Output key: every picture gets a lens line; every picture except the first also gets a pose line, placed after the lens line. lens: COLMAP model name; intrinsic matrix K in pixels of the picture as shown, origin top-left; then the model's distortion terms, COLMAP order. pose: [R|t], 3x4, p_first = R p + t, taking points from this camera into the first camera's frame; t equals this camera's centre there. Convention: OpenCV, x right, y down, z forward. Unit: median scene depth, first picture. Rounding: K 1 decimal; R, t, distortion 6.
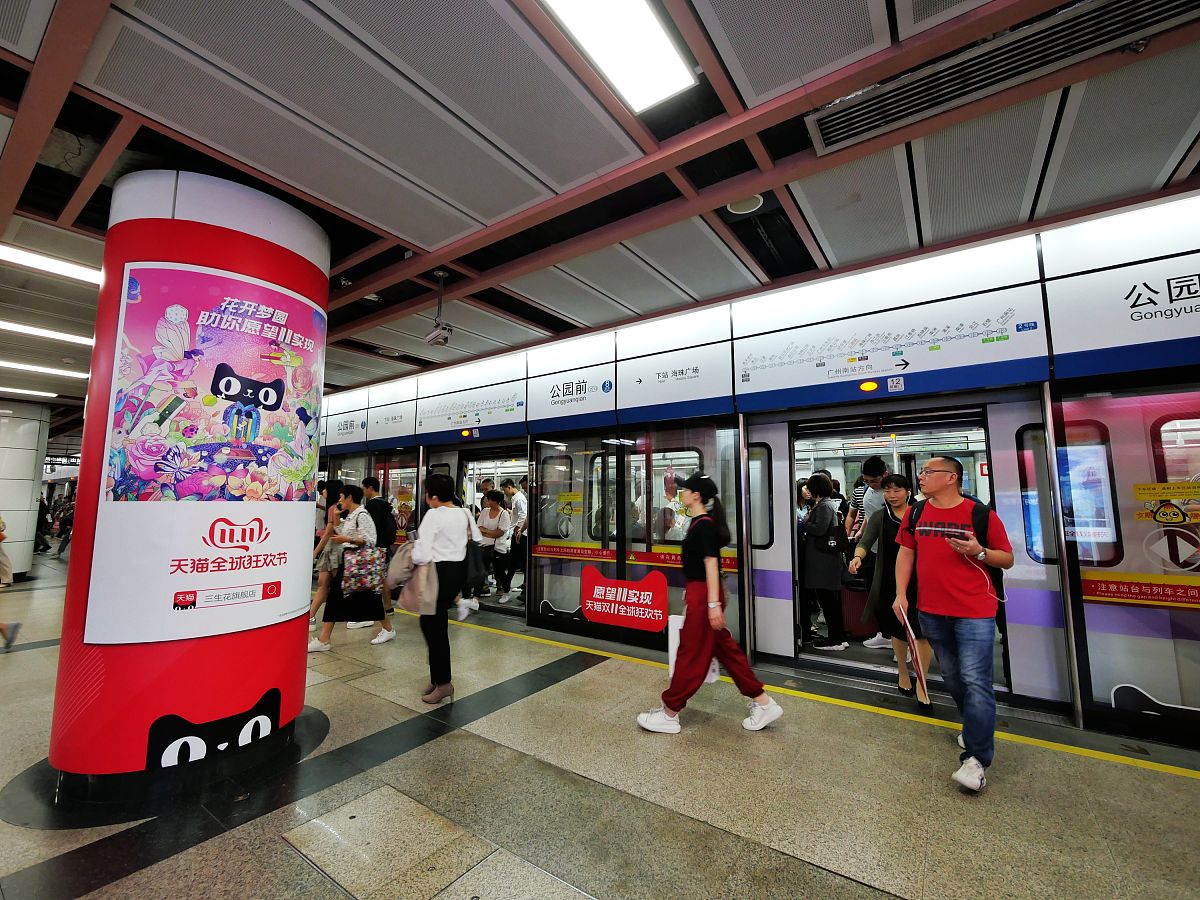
lens RADIAL K [[508.6, 0, 594.1], [0, 508.6, 440.9], [0, 0, 1]] dist [-0.004124, -0.000754]
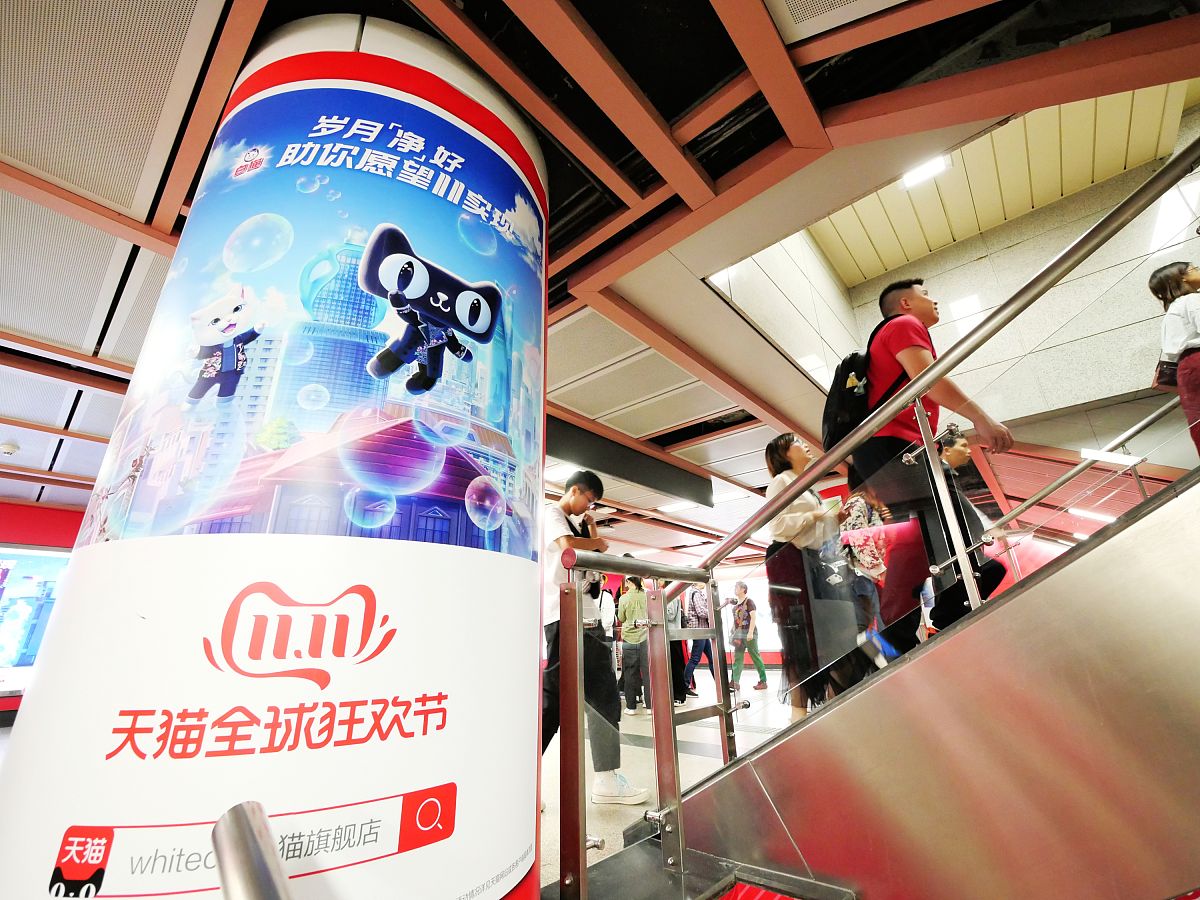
lens RADIAL K [[508.6, 0, 599.8], [0, 508.6, 449.5], [0, 0, 1]] dist [-0.004124, -0.000754]
pose [[0.861548, -0.204101, -0.464842, -0.354585], [0.088436, 0.961964, -0.258465, 0.173480], [0.499914, 0.181572, 0.846828, 0.801646]]
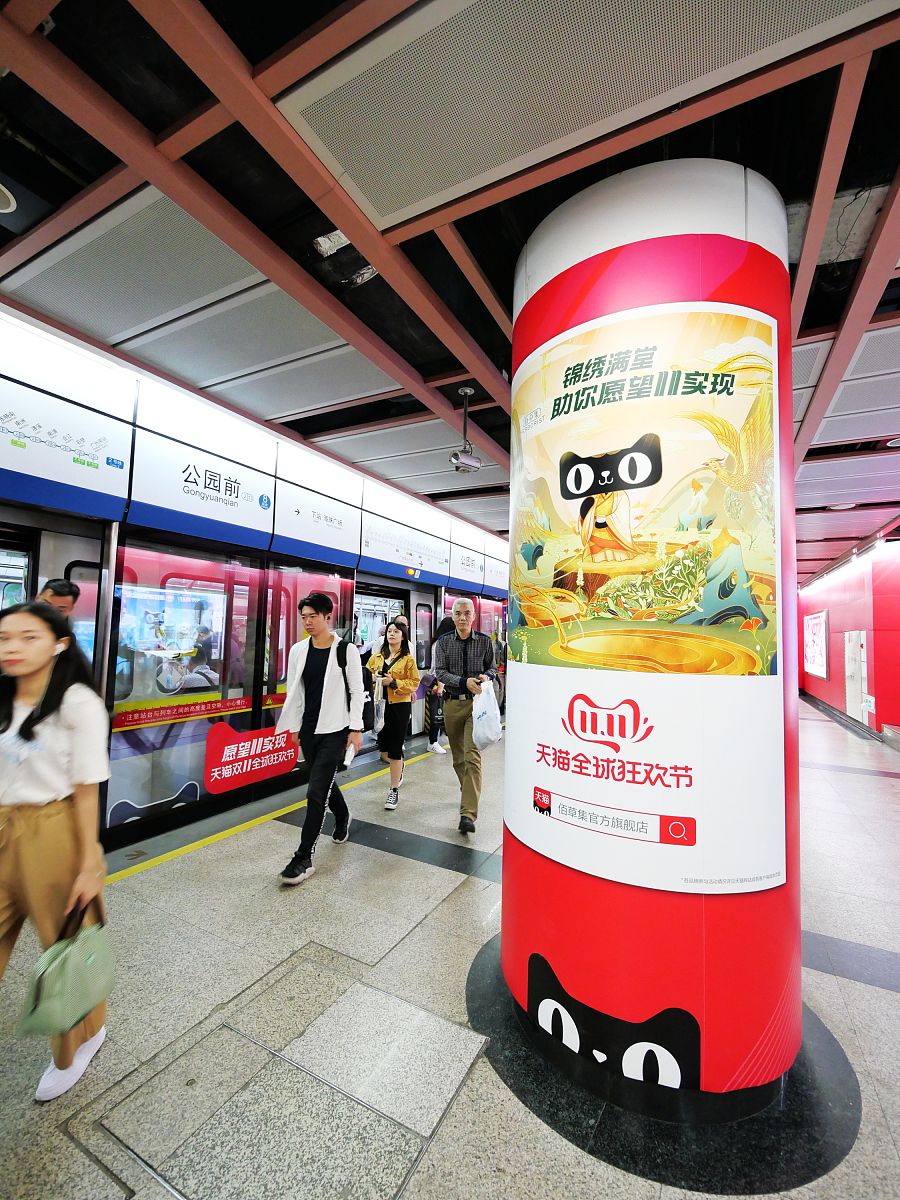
lens RADIAL K [[508.6, 0, 449.9], [0, 508.6, 596.3], [0, 0, 1]] dist [-0.004124, -0.000754]
pose [[0.117342, -0.059658, -0.991298, -0.087740], [0.091295, 0.994615, -0.049051, 0.041902], [0.988886, -0.084745, 0.122156, 0.756559]]
